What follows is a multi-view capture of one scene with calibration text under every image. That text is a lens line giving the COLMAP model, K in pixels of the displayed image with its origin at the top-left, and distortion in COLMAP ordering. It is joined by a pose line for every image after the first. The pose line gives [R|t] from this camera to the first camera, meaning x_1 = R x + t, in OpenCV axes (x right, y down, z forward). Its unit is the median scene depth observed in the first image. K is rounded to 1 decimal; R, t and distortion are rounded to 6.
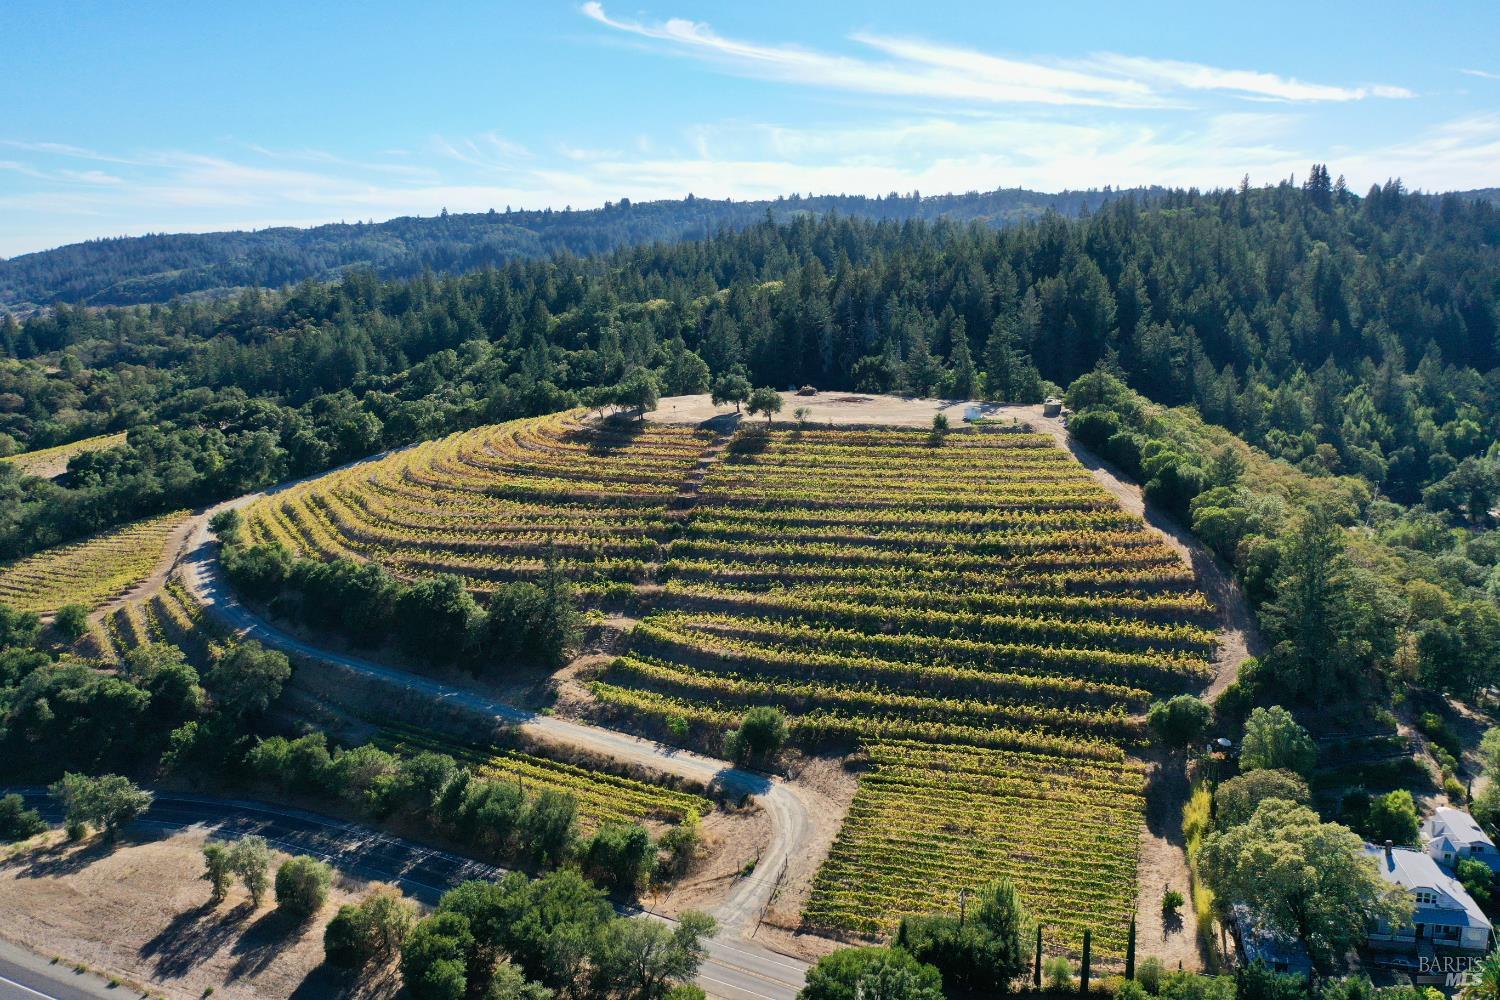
lens RADIAL K [[1184.3, 0, 748.1], [0, 1184.3, 494.5], [0, 0, 1]] dist [-0.003374, -0.004115]
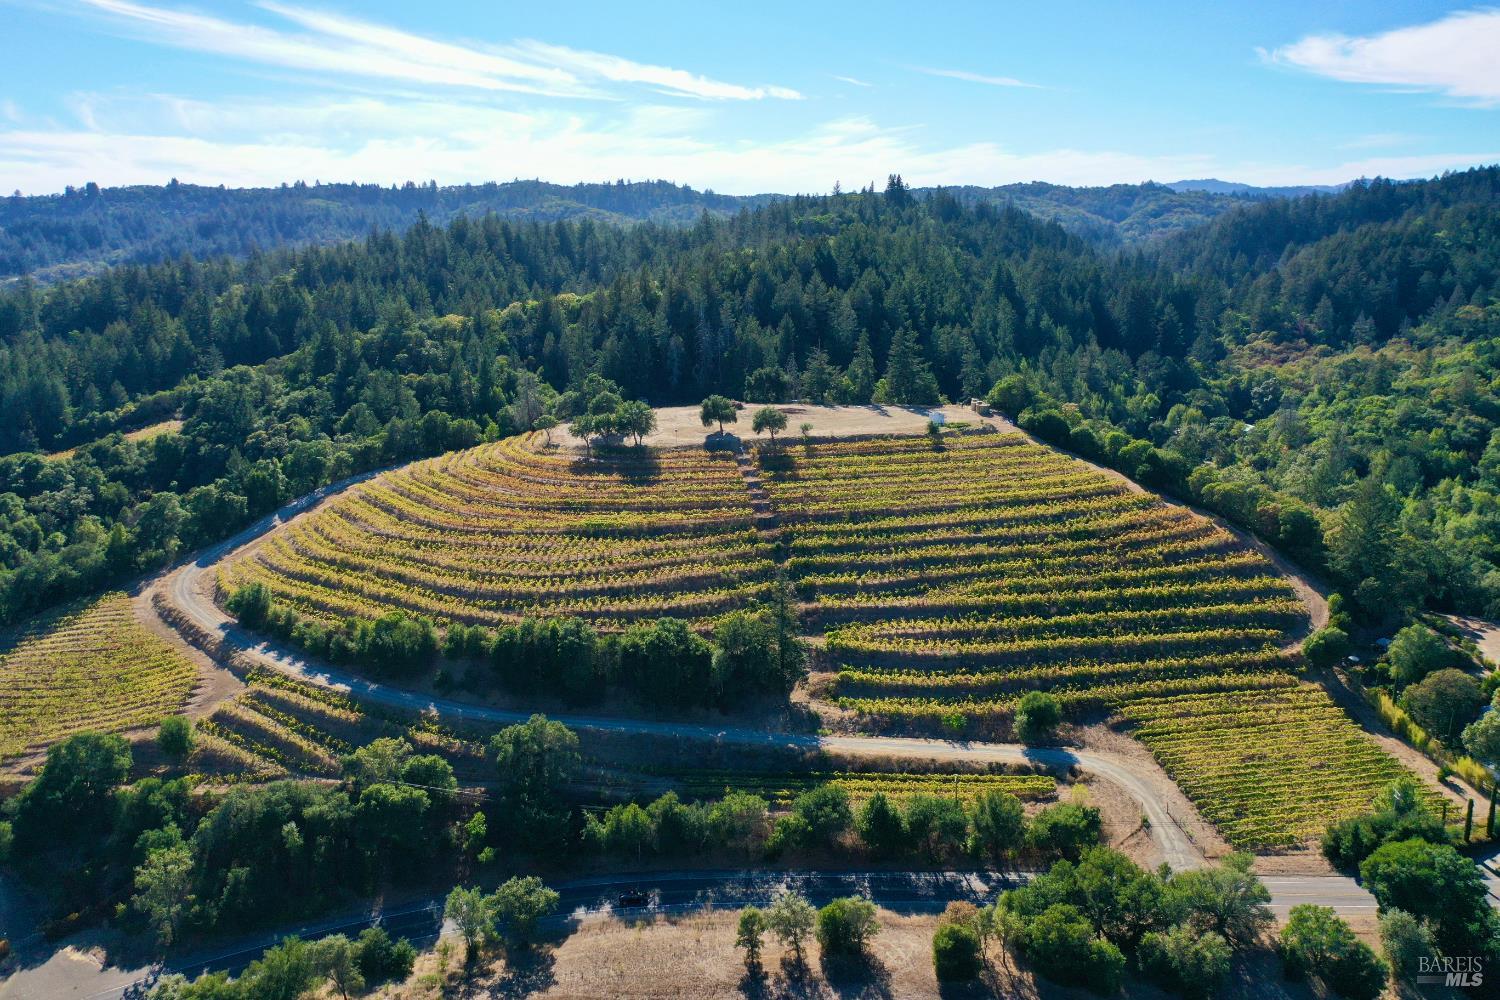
lens RADIAL K [[1184.3, 0, 749.1], [0, 1184.3, 504.5], [0, 0, 1]] dist [-0.003374, -0.004115]
pose [[0.899304, -0.096873, 0.426461, -0.499334], [0.088218, 0.995295, 0.040056, -0.050989], [-0.428335, 0.001599, 0.903619, 0.054520]]
